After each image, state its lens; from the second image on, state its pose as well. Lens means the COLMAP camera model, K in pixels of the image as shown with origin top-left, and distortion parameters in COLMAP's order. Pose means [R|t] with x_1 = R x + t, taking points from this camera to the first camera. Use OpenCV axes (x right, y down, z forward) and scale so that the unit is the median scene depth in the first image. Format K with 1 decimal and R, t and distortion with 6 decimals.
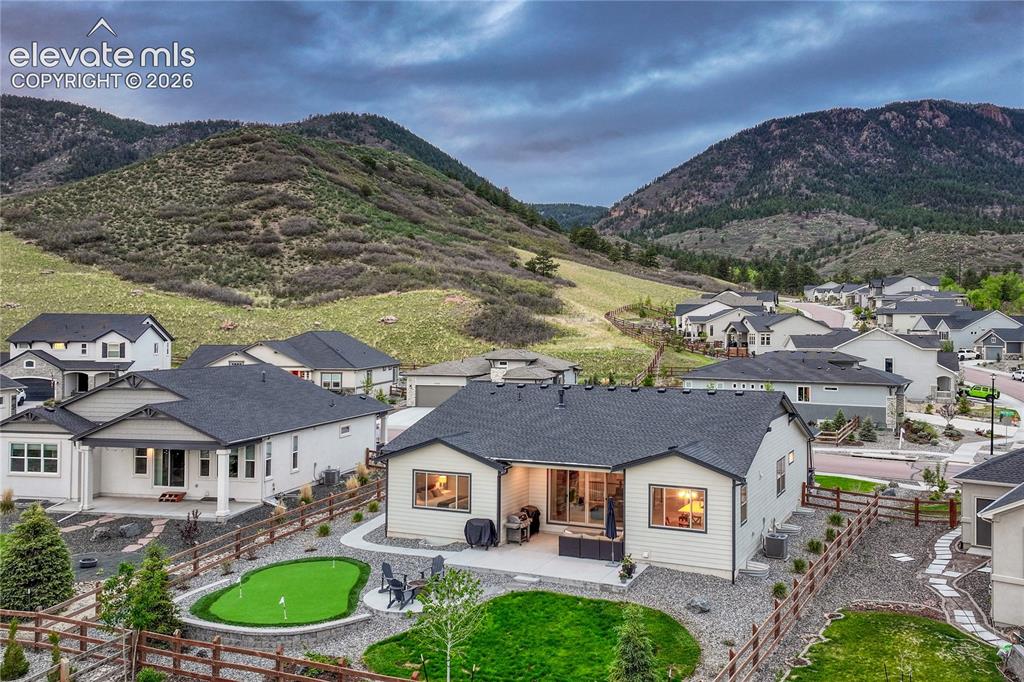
lens RADIAL K [[696.8, 0, 520.0], [0, 696.8, 346.7], [0, 0, 1]] dist [0.033913, -0.008897]
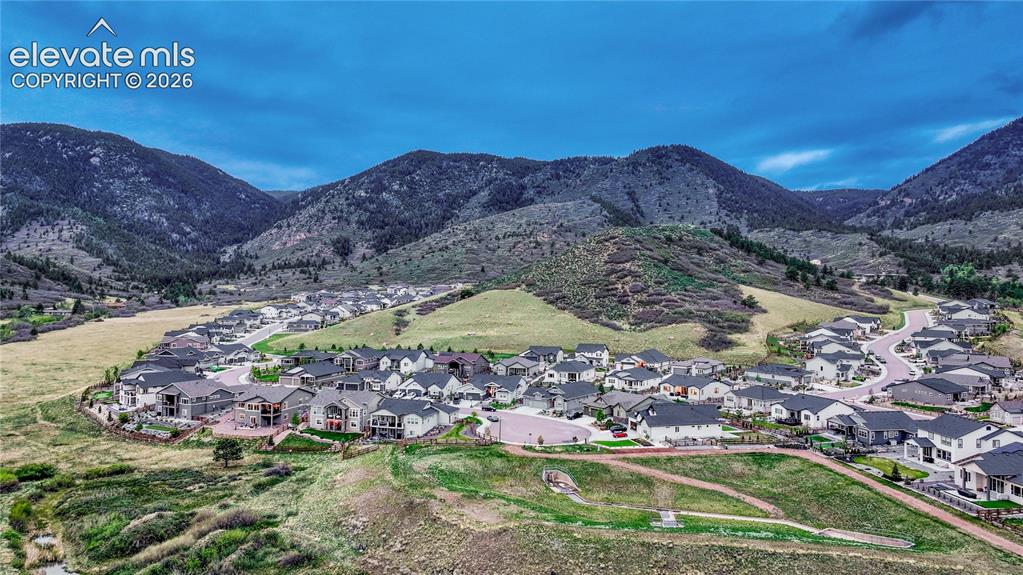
lens RADIAL K [[724.5, 0, 518.0], [0, 724.5, 281.8], [0, 0, 1]] dist [0.023488, -0.004693]
pose [[0.906396, 0.004139, -0.422409, 0.120845], [-0.004093, 0.999991, 0.001016, -0.066505], [0.422409, 0.000808, 0.906405, -0.473311]]
